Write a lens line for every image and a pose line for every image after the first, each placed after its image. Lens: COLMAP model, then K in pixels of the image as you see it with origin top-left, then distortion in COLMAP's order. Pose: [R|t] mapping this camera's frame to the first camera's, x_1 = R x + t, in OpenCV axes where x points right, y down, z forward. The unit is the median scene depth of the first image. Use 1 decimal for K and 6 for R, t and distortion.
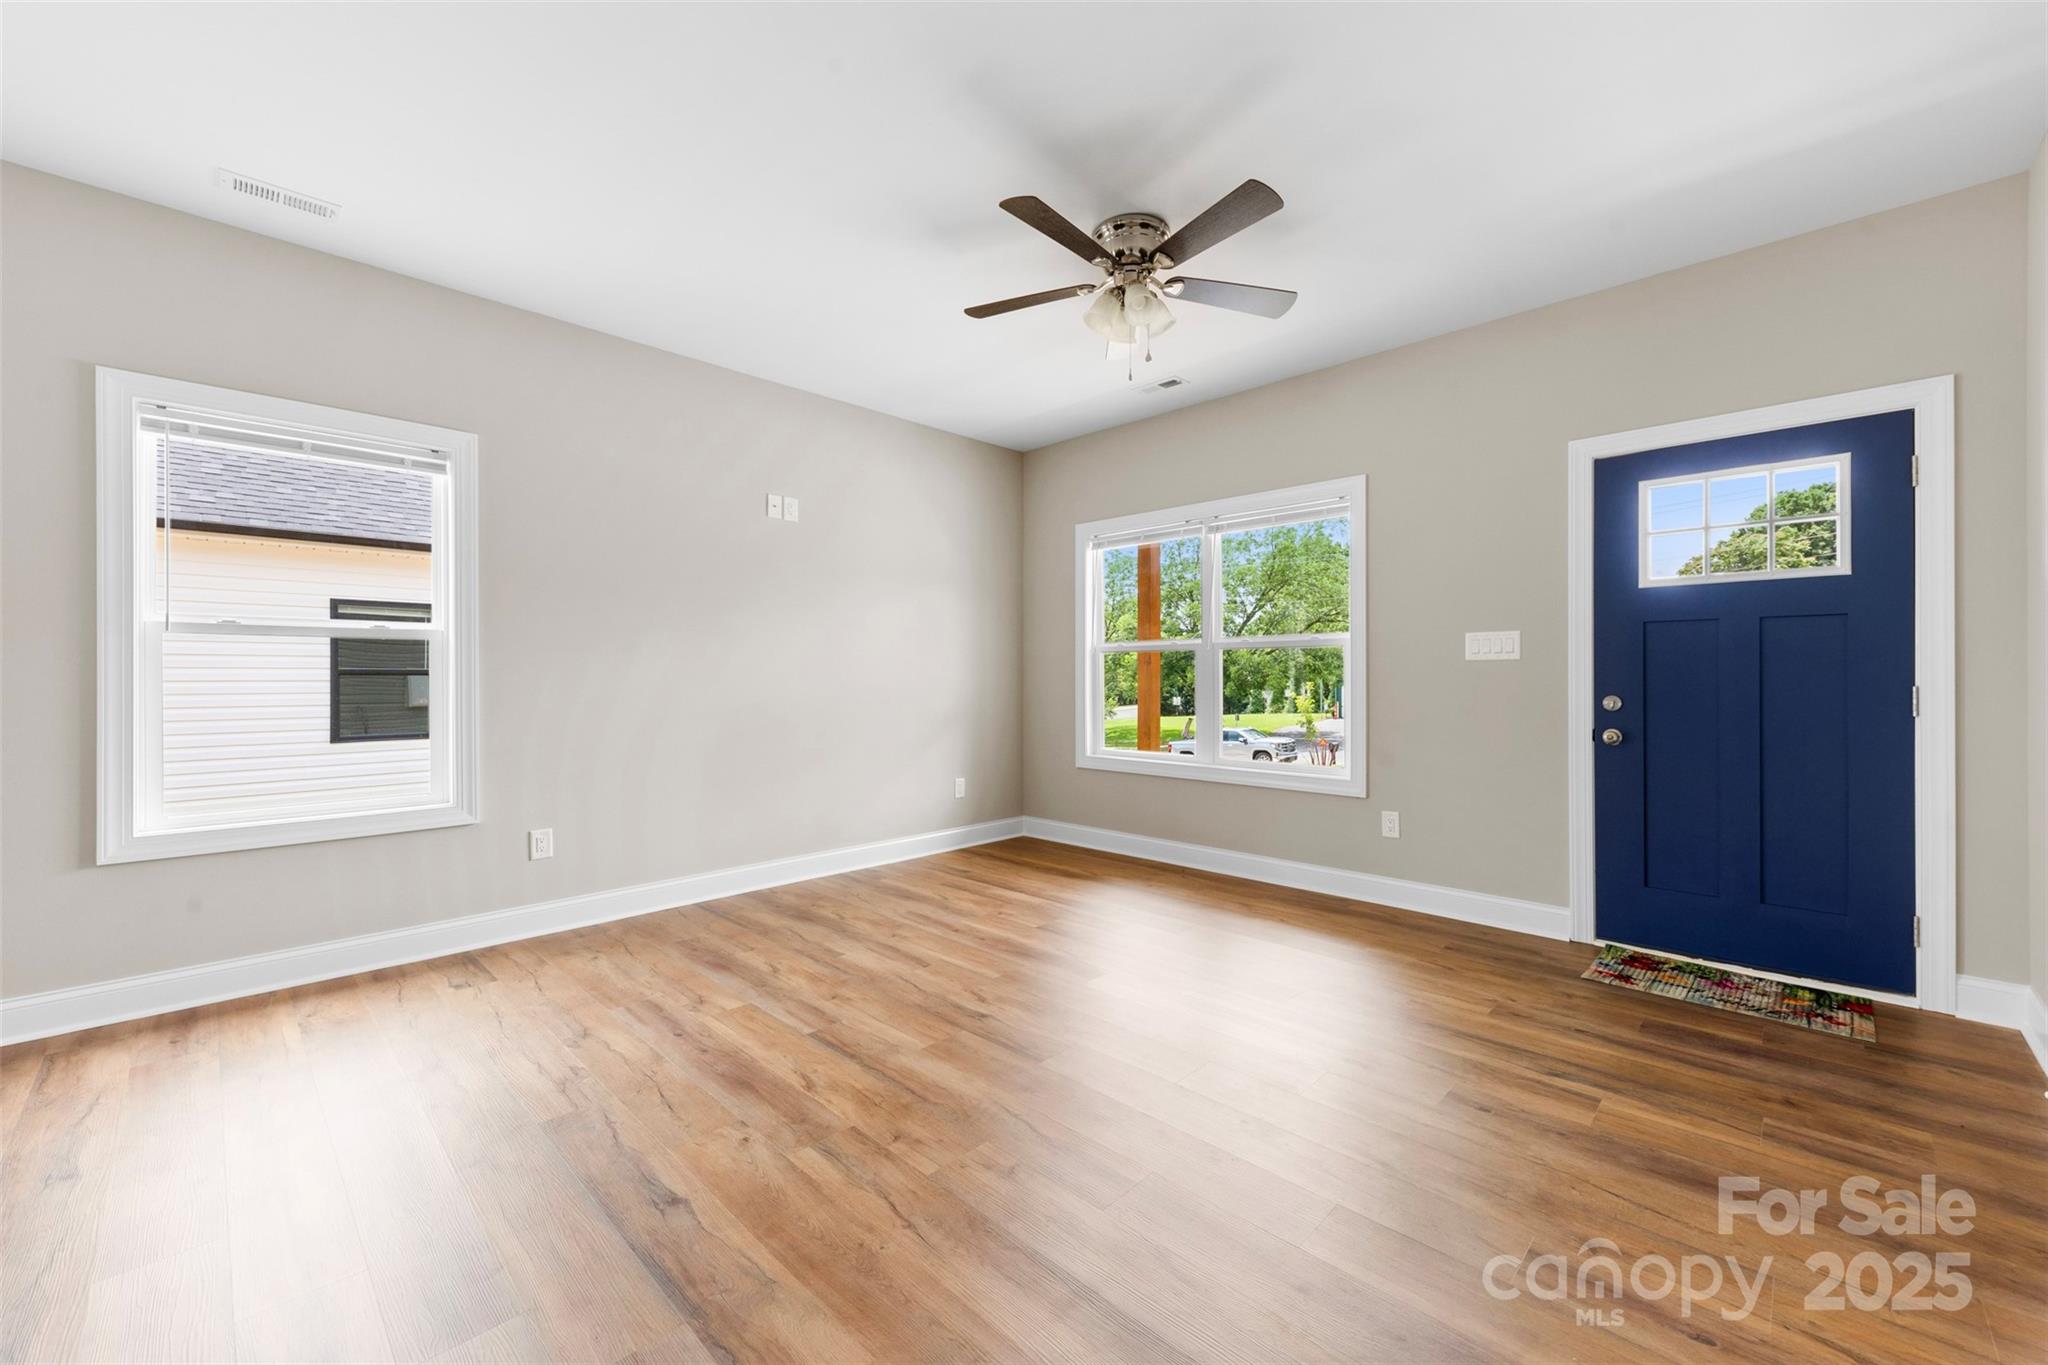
lens RADIAL K [[814.6, 0, 1024.0], [0, 814.6, 682.5], [0, 0, 1]] dist [0.002332, 0.000010]
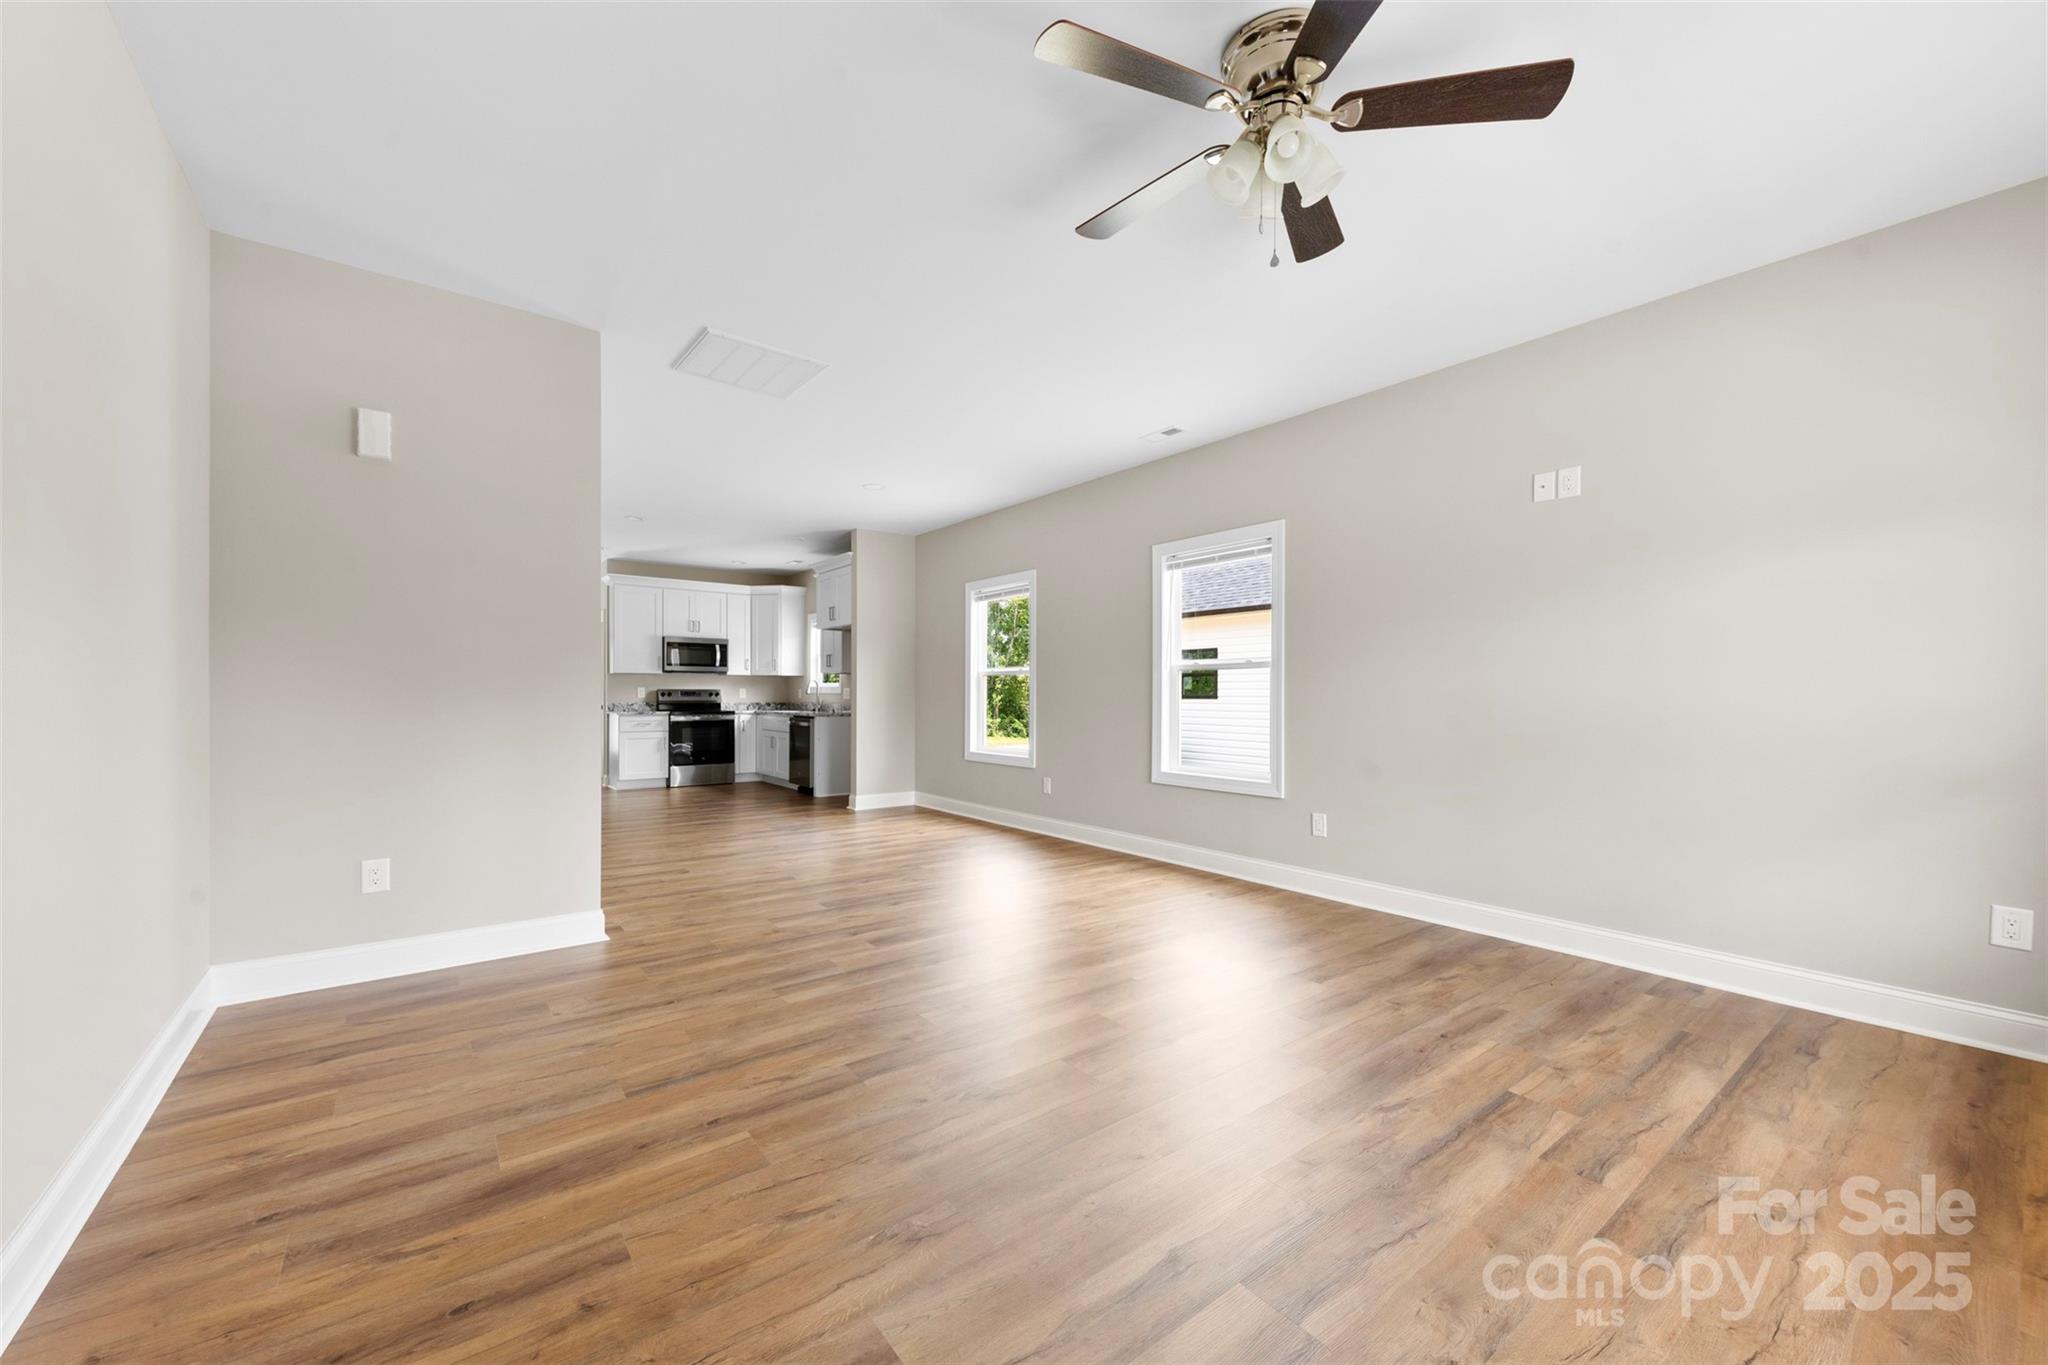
lens RADIAL K [[779.0, 0, 1024.1], [0, 779.0, 691.4], [0, 0, 1]] dist [0.016804, 0.000138]
pose [[-0.146661, -0.003210, -0.989182, 0.806764], [-0.007004, 0.999973, -0.002207, -0.005013], [0.989162, 0.006605, -0.146680, 0.862758]]
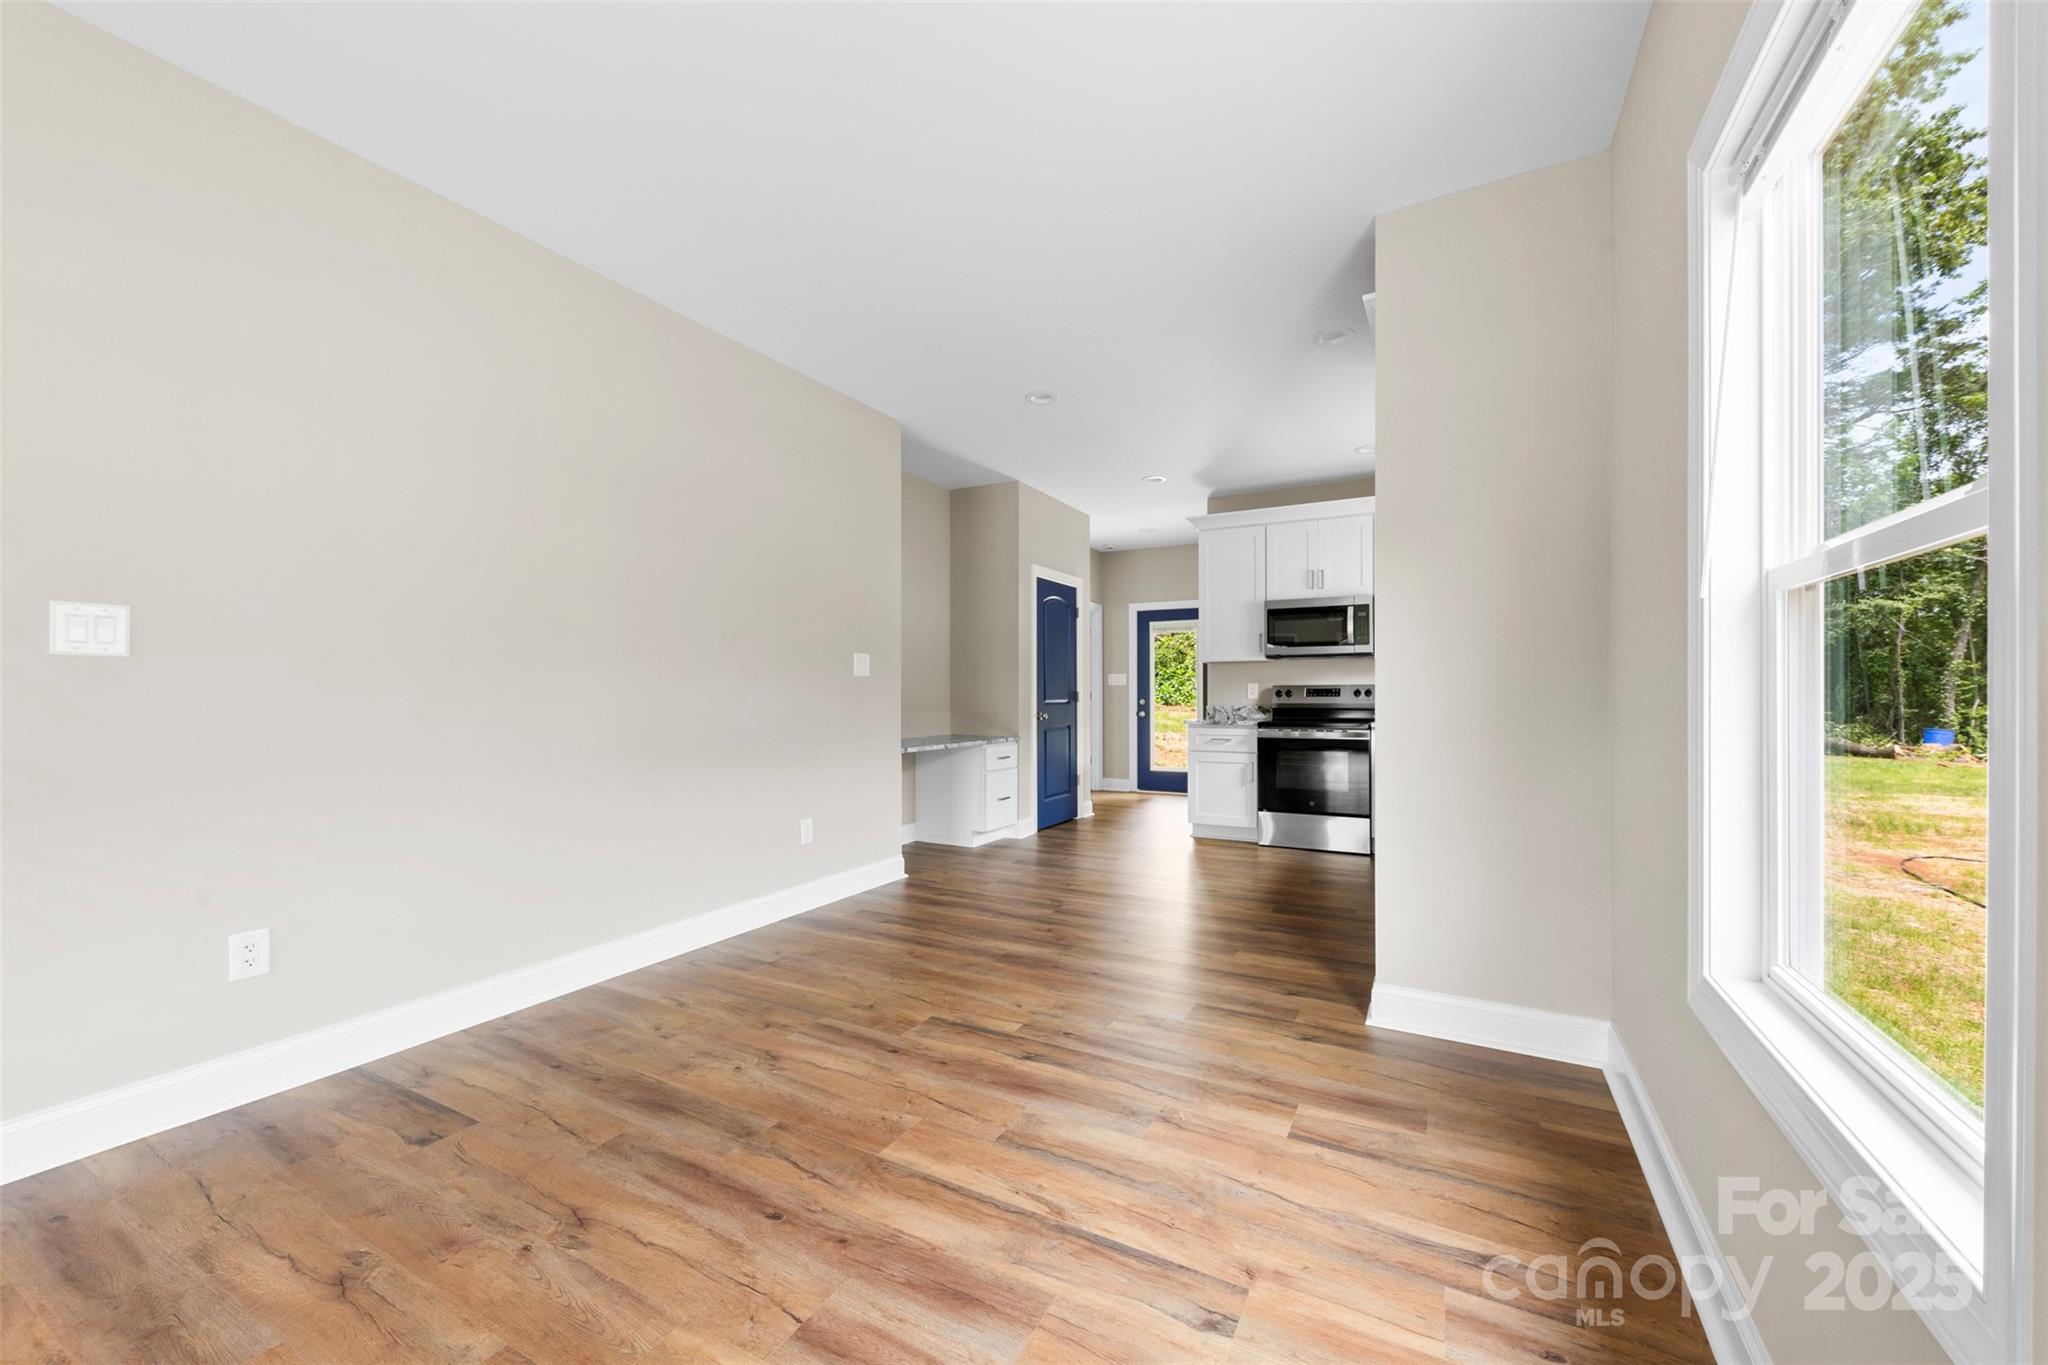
lens RADIAL K [[801.2, 0, 997.4], [0, 801.2, 689.1], [0, 0, 1]] dist [-0.001641, -0.000080]
pose [[-0.962488, 0.000905, -0.271324, -0.987080], [0.001183, 0.999999, -0.000863, 0.000146], [0.271323, -0.001152, -0.962488, 0.715220]]
